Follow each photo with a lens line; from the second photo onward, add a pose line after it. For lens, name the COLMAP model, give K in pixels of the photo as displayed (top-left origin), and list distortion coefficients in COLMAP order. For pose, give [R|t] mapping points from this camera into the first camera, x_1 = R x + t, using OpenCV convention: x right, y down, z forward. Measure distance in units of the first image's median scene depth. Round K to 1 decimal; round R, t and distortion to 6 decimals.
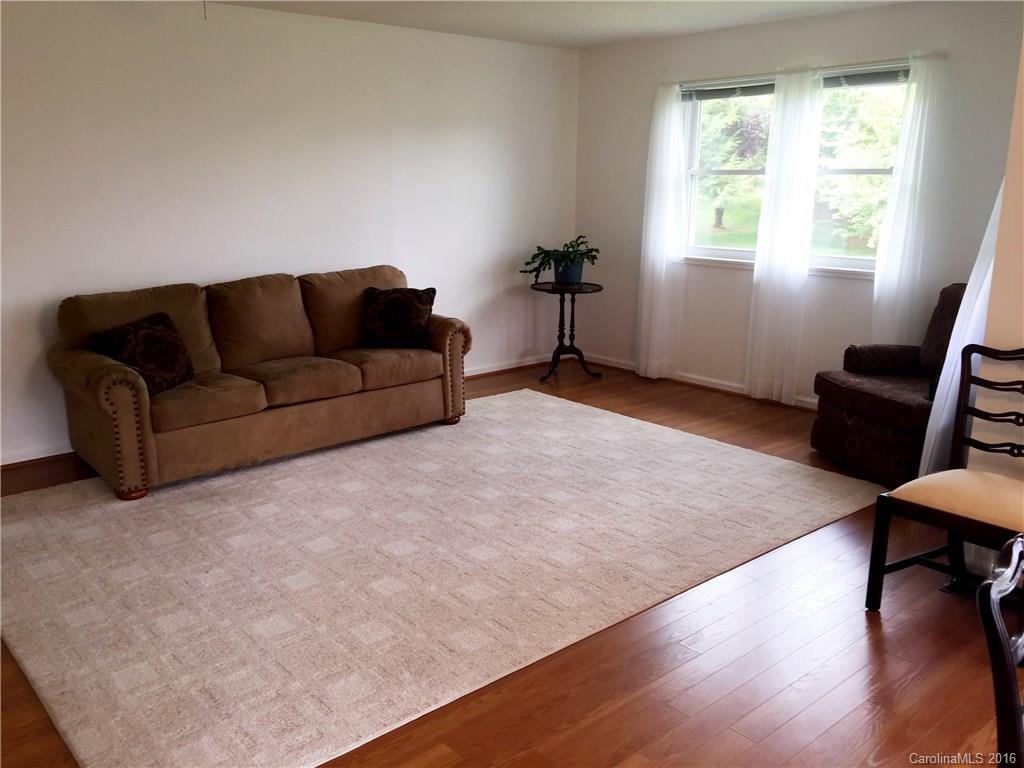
lens RADIAL K [[885.8, 0, 515.0], [0, 885.8, 382.7], [0, 0, 1]] dist [0.034312, -0.016709]
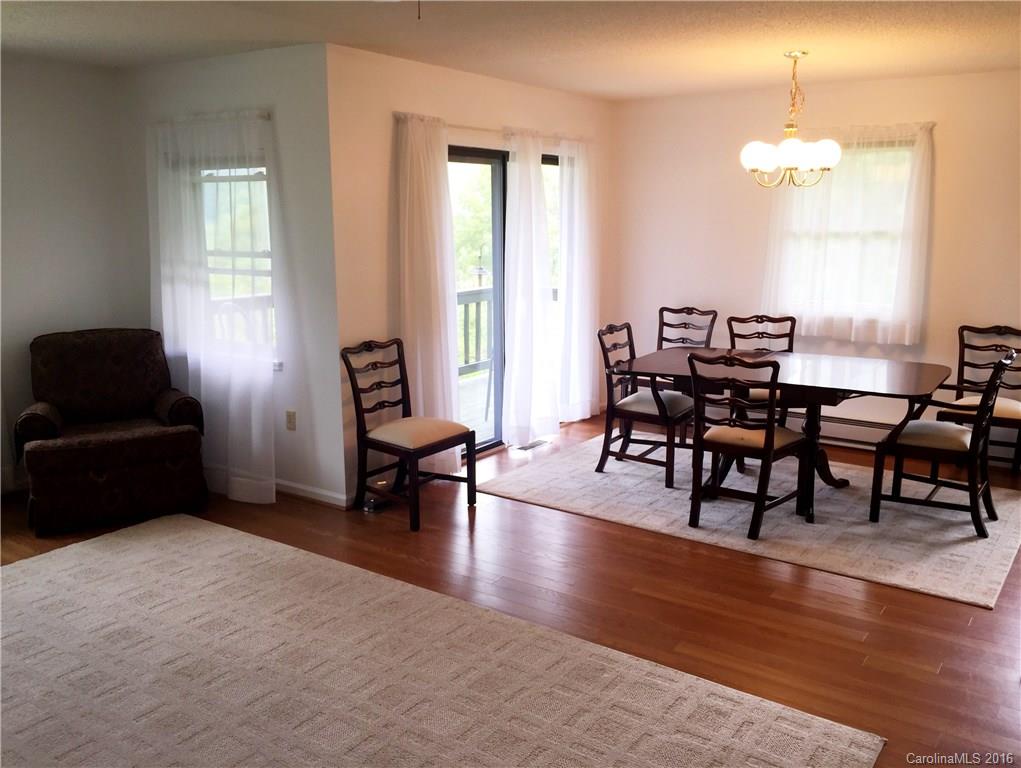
lens RADIAL K [[883.2, 0, 513.1], [0, 883.2, 383.0], [0, 0, 1]] dist [0.034312, -0.016709]
pose [[-0.232616, -0.192328, 0.953362, -0.692412], [0.223675, 0.943396, 0.244894, -0.208603], [-0.946498, 0.270210, -0.176430, 0.758453]]
